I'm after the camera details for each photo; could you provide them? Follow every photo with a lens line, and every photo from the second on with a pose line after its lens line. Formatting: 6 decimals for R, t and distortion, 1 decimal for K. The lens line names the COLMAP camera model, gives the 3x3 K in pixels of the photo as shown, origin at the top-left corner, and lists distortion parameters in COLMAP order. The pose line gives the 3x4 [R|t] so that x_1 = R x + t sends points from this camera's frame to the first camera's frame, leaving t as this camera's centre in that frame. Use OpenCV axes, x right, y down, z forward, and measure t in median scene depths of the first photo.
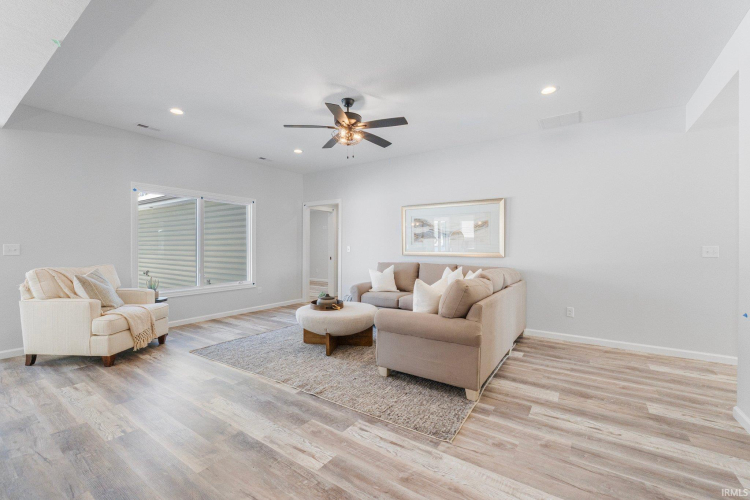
lens RADIAL K [[314.7, 0, 372.2], [0, 314.7, 247.7], [0, 0, 1]] dist [-0.004709, -0.000517]
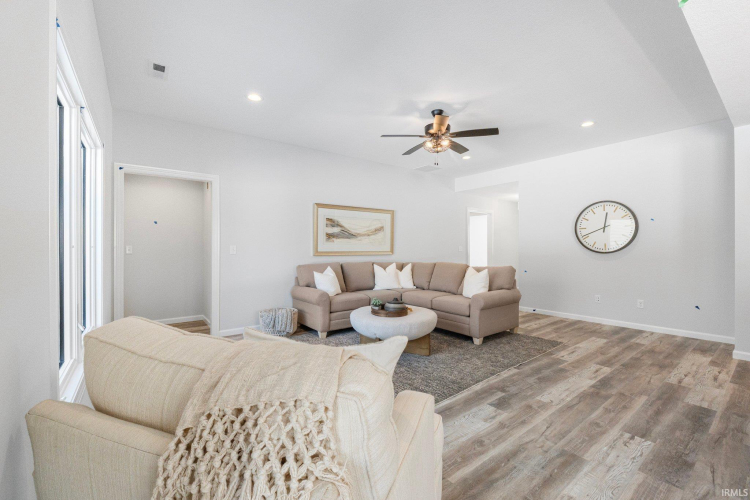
lens RADIAL K [[314.7, 0, 372.2], [0, 314.7, 247.7], [0, 0, 1]] dist [-0.004709, -0.000517]
pose [[0.315024, -0.003723, 0.949077, -1.451289], [0.001024, 0.999993, 0.003583, -0.006024], [-0.949083, -0.000157, 0.315025, 1.076526]]
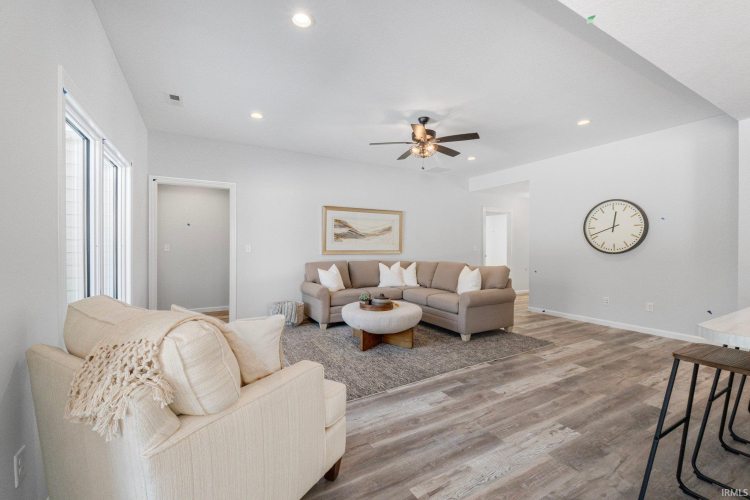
lens RADIAL K [[314.7, 0, 372.2], [0, 314.7, 247.7], [0, 0, 1]] dist [-0.004709, -0.000517]
pose [[0.439532, -0.005390, 0.898211, -1.468161], [-0.002052, 0.999973, 0.007005, -0.009179], [-0.898225, -0.004922, 0.439509, 0.819053]]
